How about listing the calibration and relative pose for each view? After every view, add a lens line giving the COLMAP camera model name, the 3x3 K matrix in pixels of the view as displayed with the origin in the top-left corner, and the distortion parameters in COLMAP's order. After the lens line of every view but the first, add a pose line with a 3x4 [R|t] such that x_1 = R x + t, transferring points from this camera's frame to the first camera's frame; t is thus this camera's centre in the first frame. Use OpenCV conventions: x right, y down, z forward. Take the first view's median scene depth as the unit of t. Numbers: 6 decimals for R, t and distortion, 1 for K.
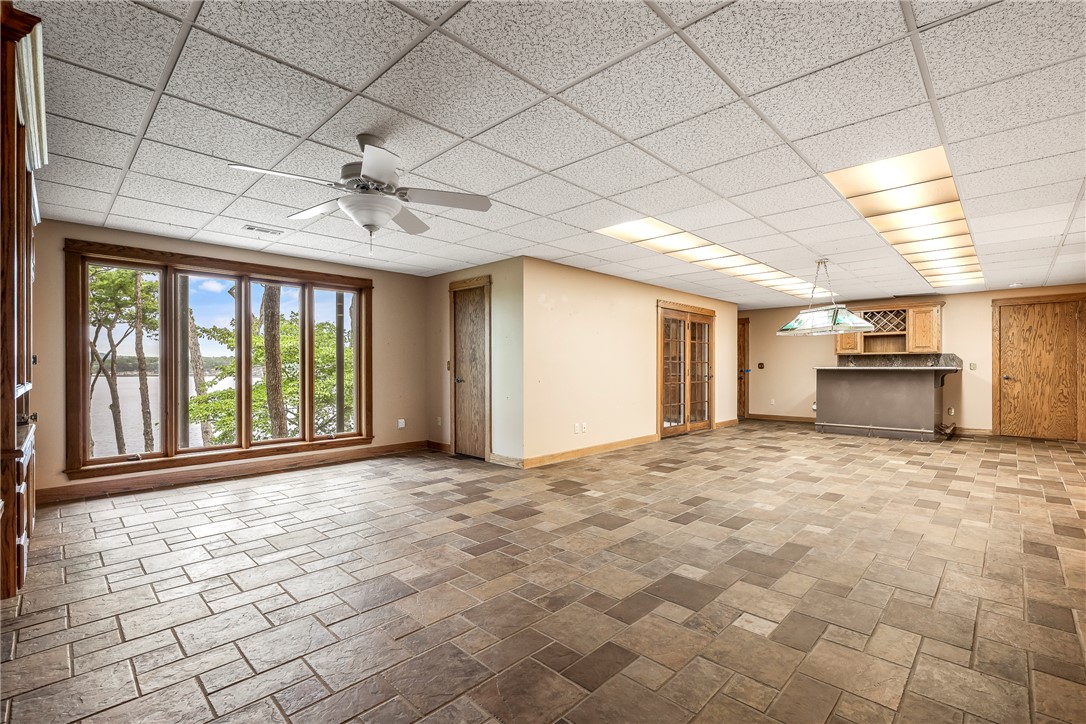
lens RADIAL K [[482.2, 0, 543.0], [0, 482.2, 370.3], [0, 0, 1]] dist [0.000082, 0.000046]
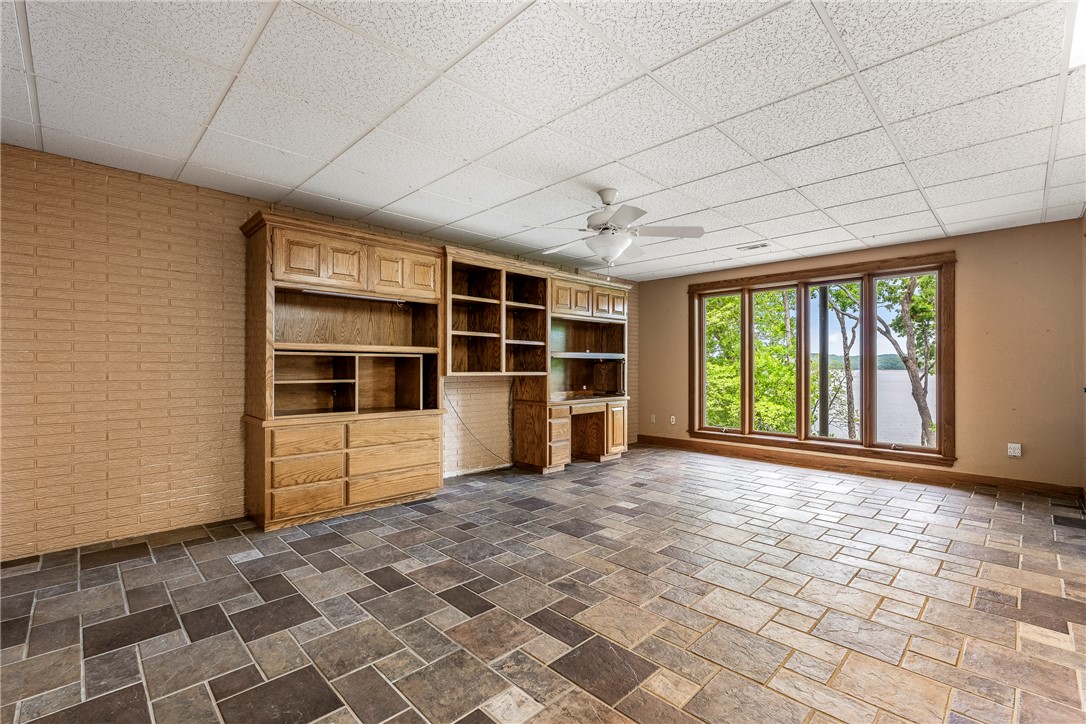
lens RADIAL K [[484.3, 0, 543.0], [0, 484.3, 362.0], [0, 0, 1]] dist [0.002388, 0.000342]
pose [[-0.020588, -0.008796, -0.999749, 0.840979], [-0.010078, 0.999912, -0.008590, 0.000227], [0.999737, 0.009898, -0.020675, 0.747311]]
